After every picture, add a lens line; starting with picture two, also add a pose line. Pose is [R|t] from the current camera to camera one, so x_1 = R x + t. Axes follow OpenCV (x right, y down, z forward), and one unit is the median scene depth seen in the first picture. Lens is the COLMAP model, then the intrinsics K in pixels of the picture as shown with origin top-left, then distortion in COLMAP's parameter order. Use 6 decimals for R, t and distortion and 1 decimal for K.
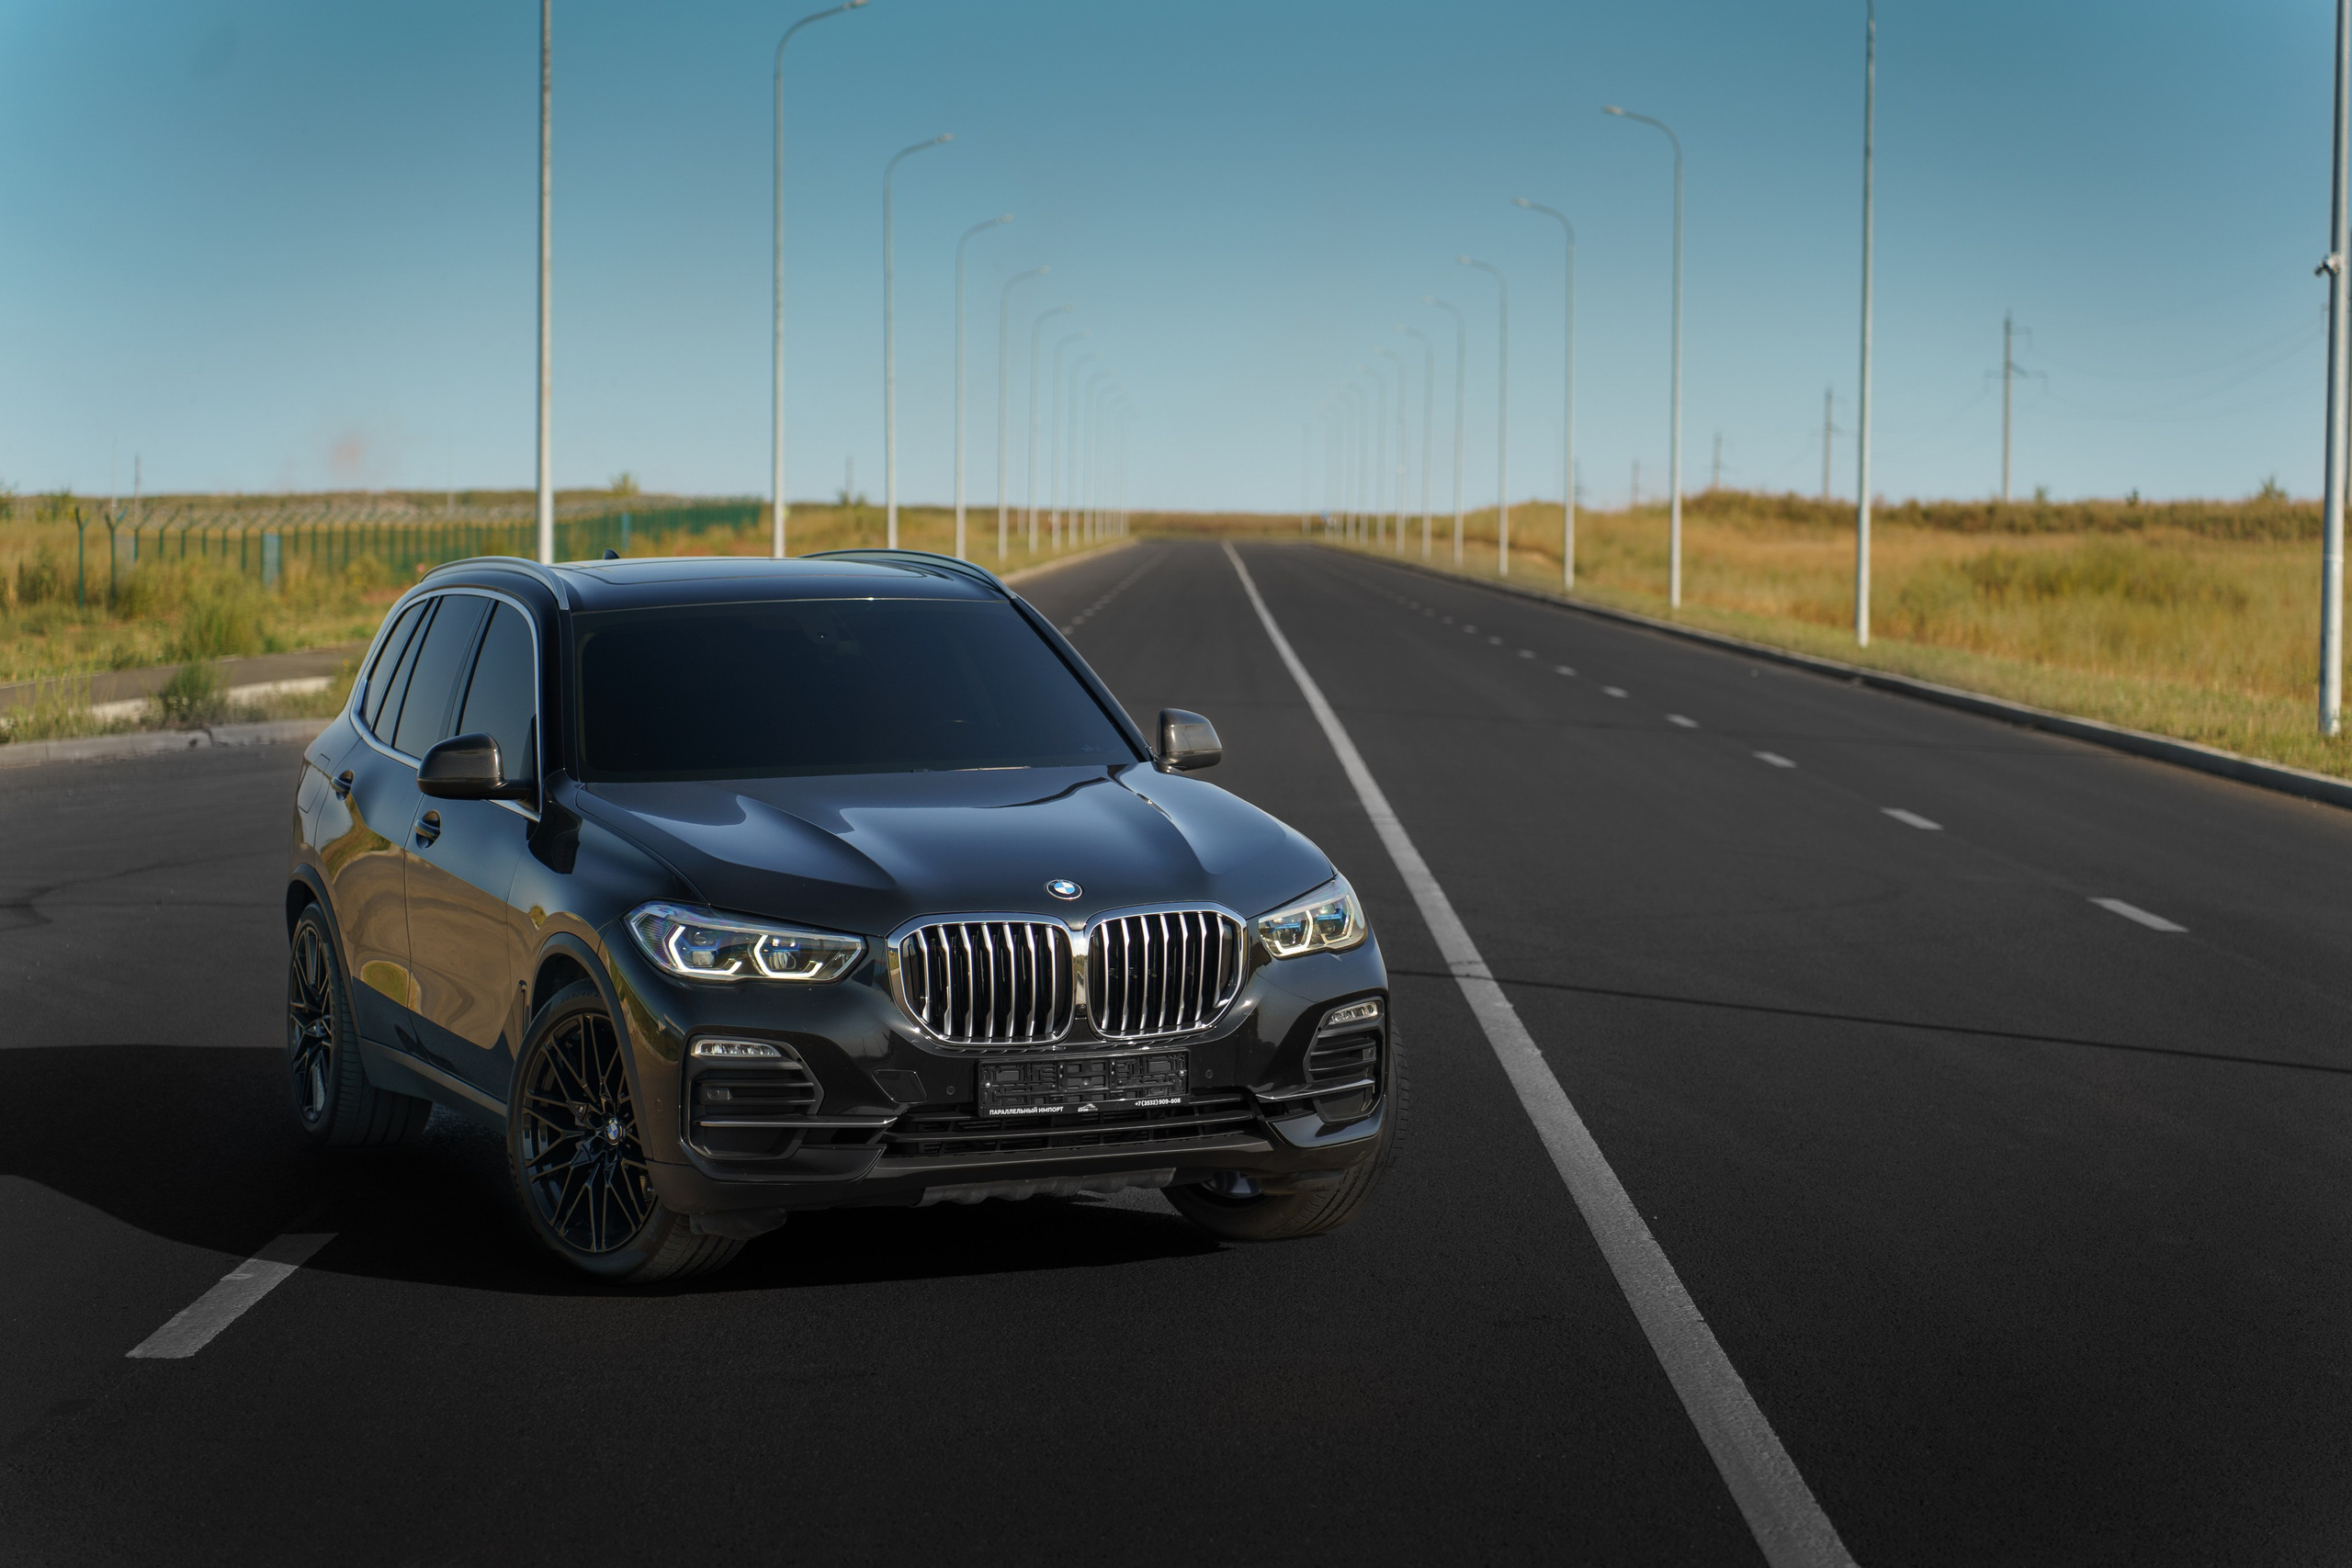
lens RADIAL K [[5015.4, 0, 1167.3], [0, 5015.4, 806.8], [0, 0, 1]] dist [0.024942, 0.000000]
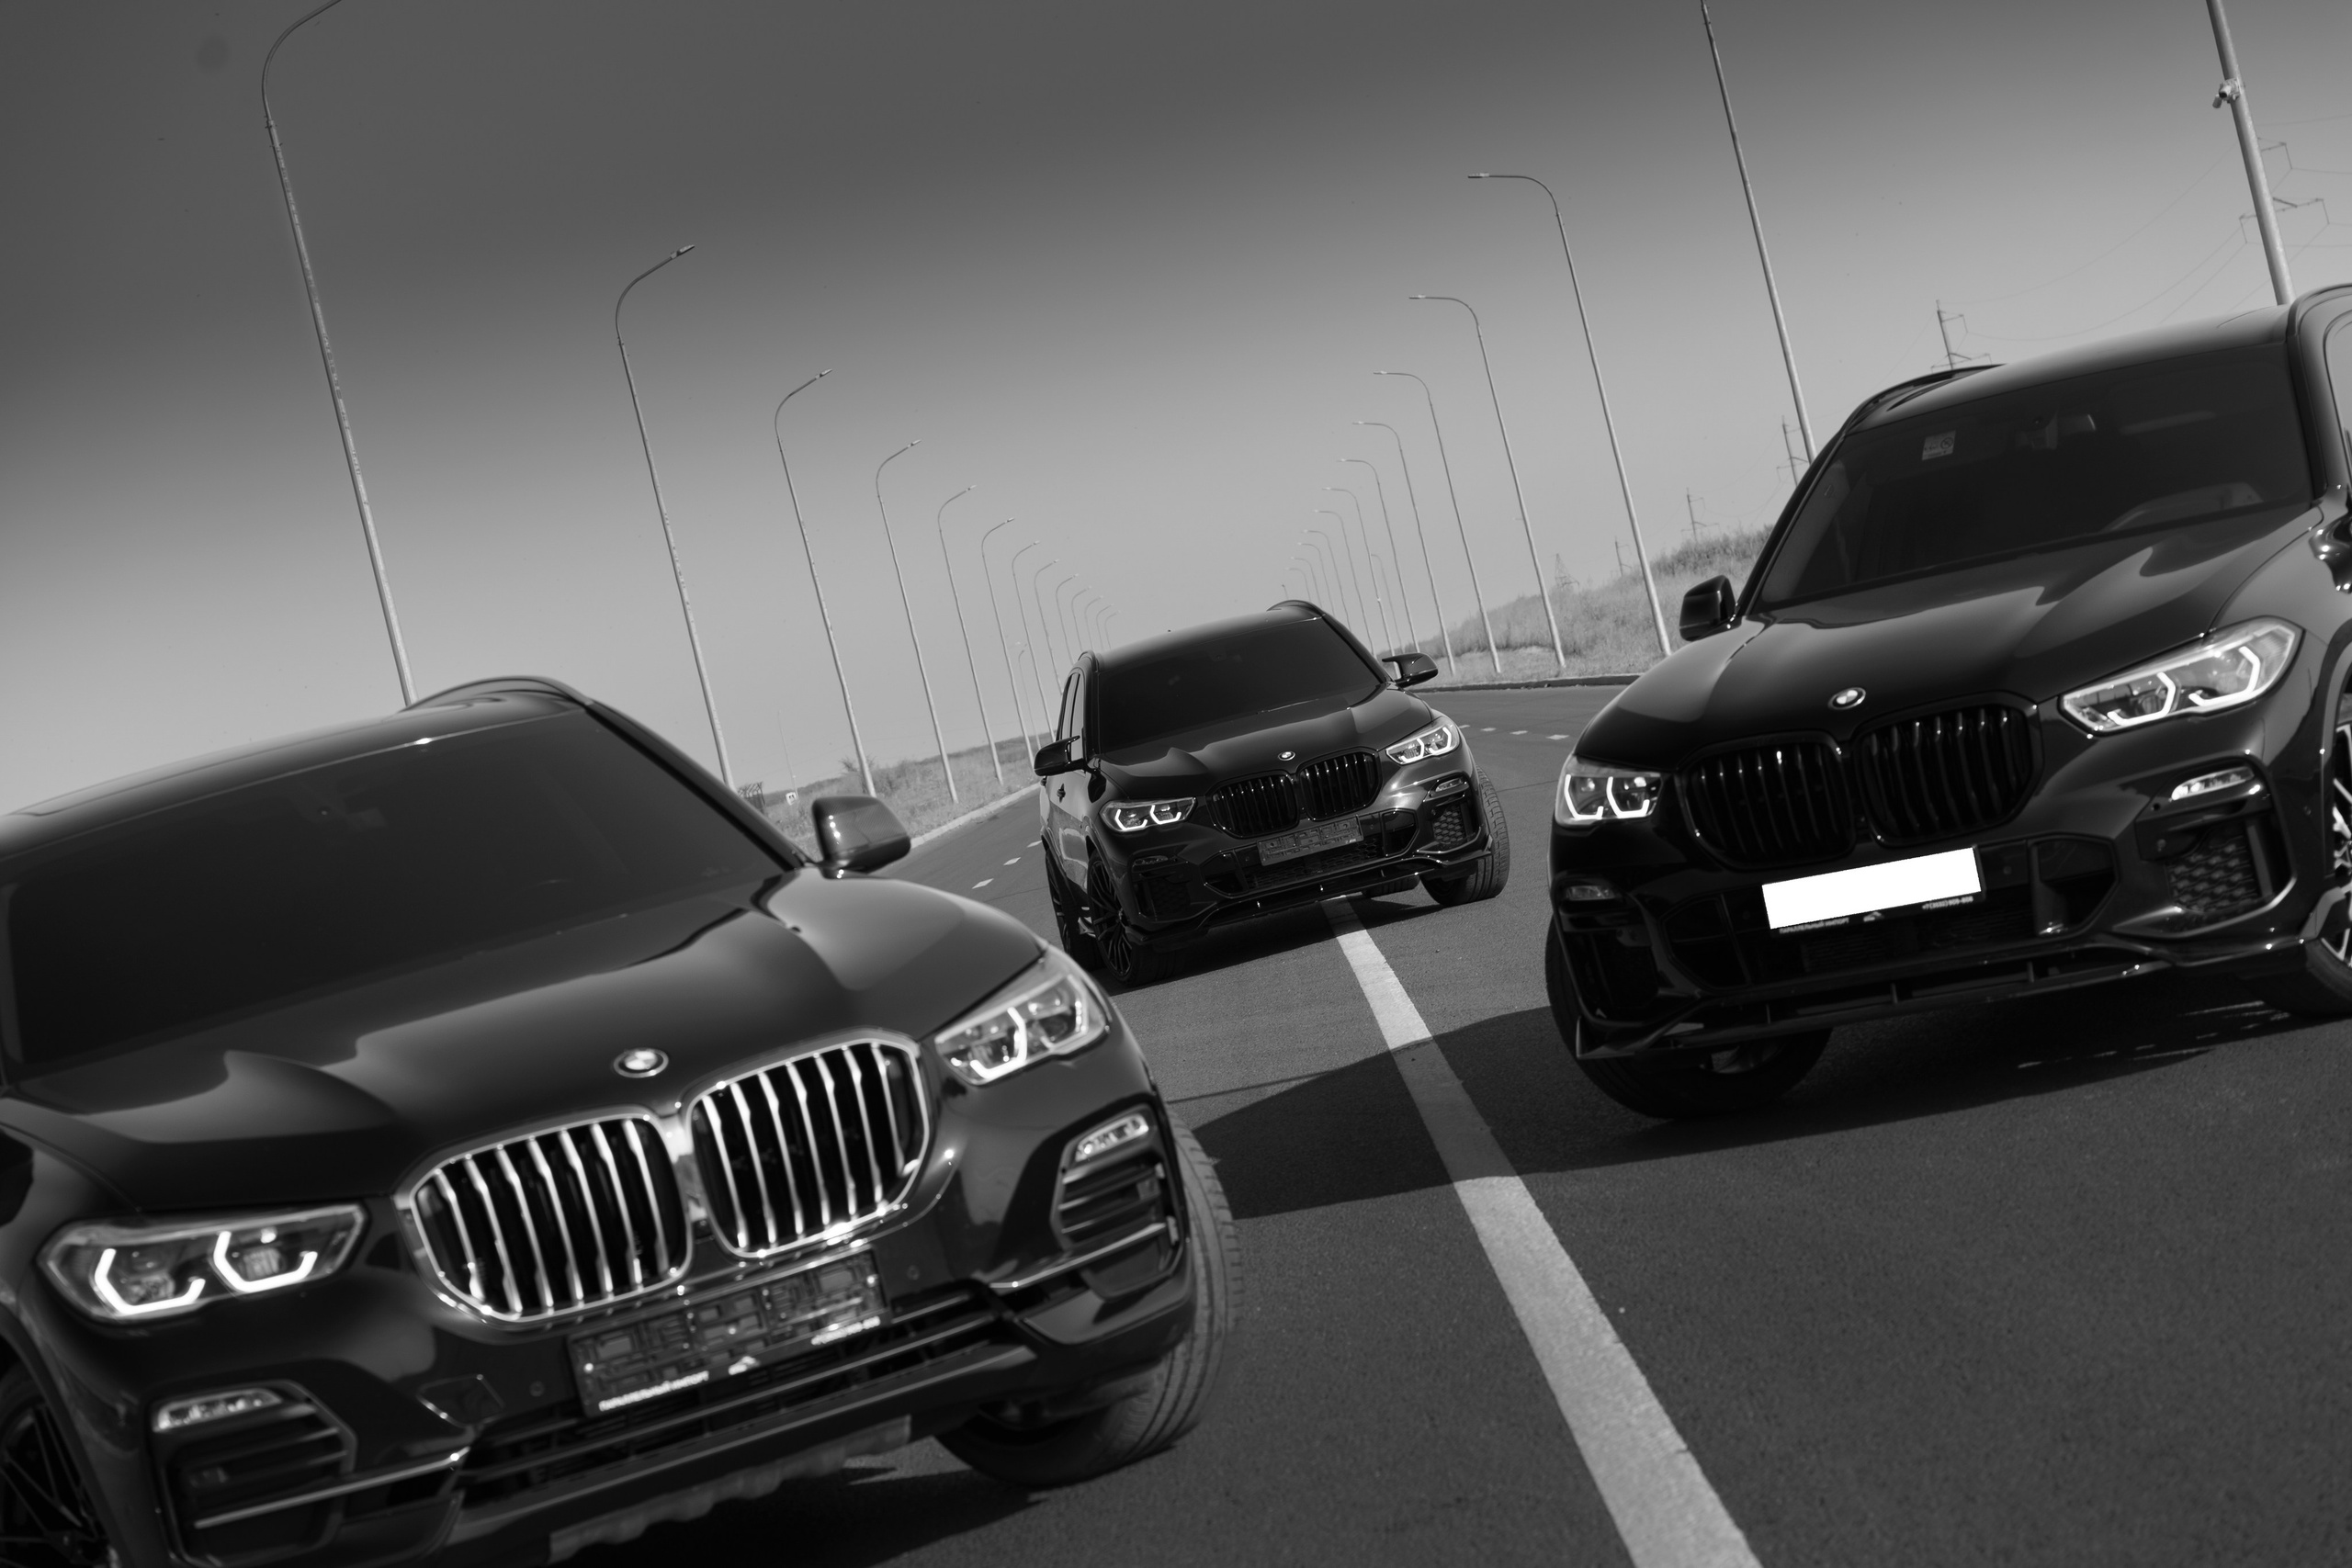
lens RADIAL K [[5015.4, 0, 1243.3], [0, 5015.4, 752.7], [0, 0, 1]] dist [0.024942, 0.000000]
pose [[0.969821, -0.243597, 0.010389, 0.060709], [0.243816, 0.968719, -0.046237, 0.026276], [0.001199, 0.047374, 0.998876, 0.298923]]
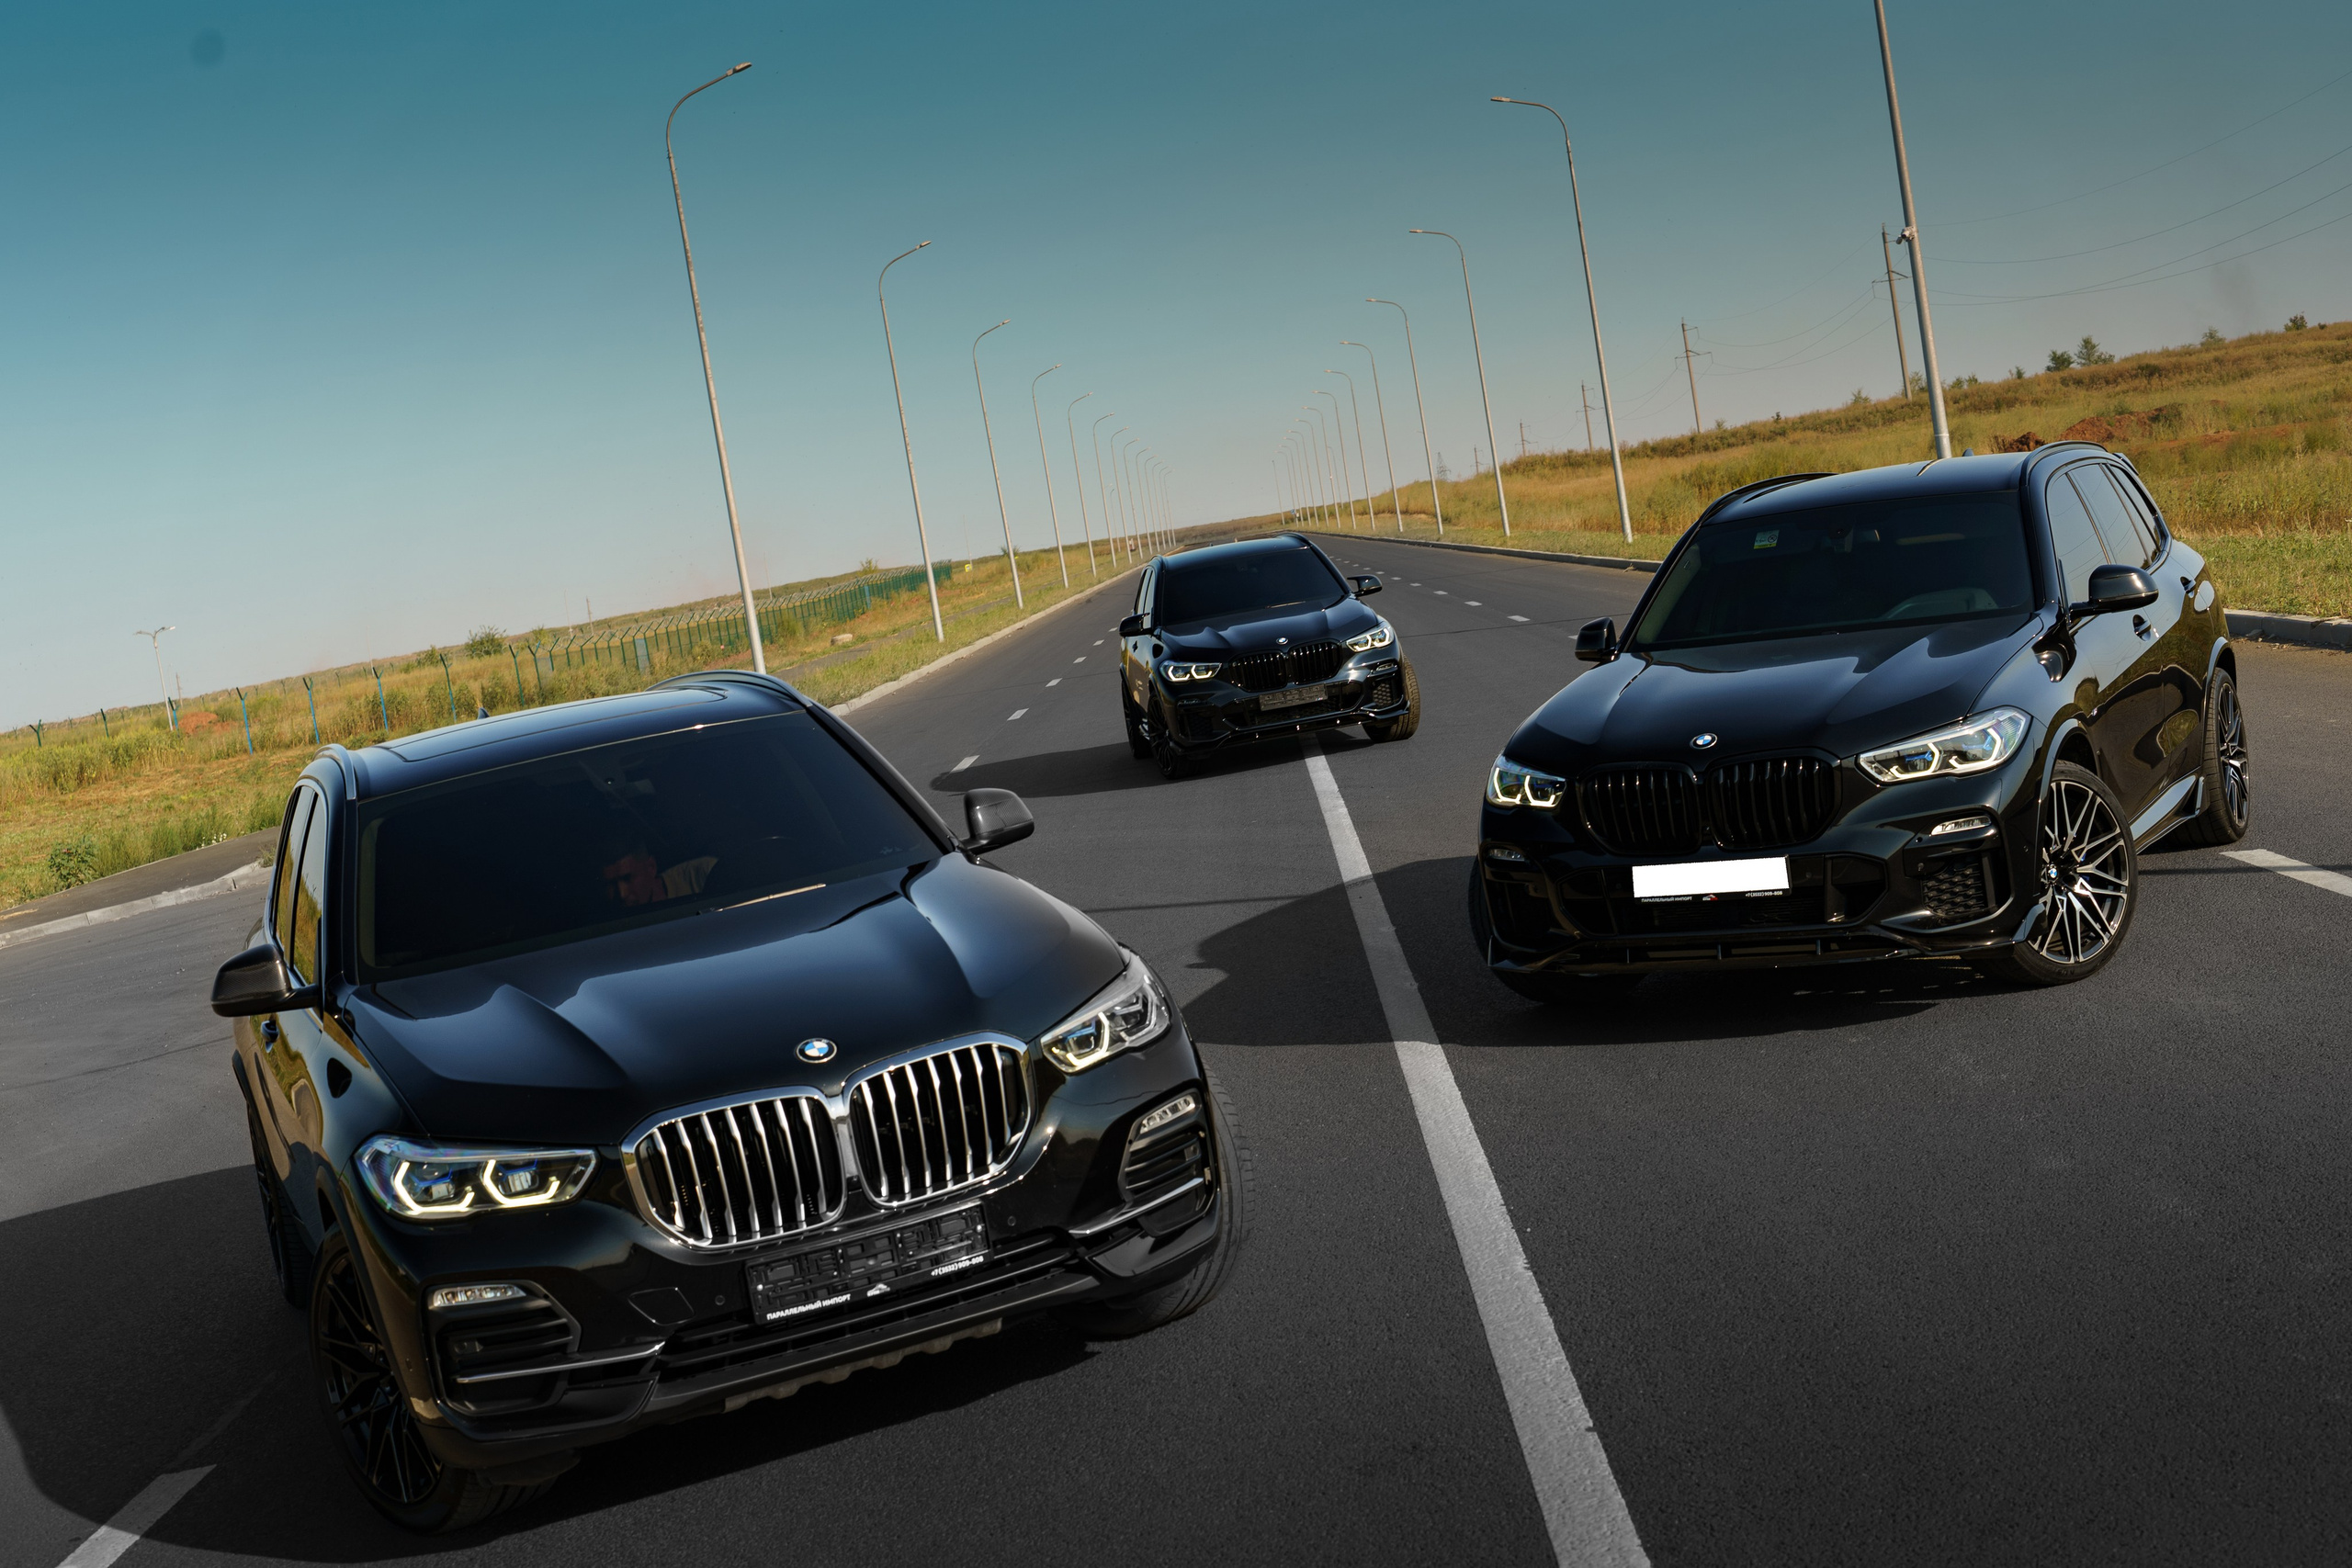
lens RADIAL K [[2998.7, 0, 1187.8], [0, 2998.7, 780.2], [0, 0, 1]] dist [0.011866, 0.000000]
pose [[0.985392, -0.169173, -0.019561, 0.062098], [0.169621, 0.985213, 0.024145, -0.032151], [0.015187, -0.027110, 0.999517, 0.445170]]
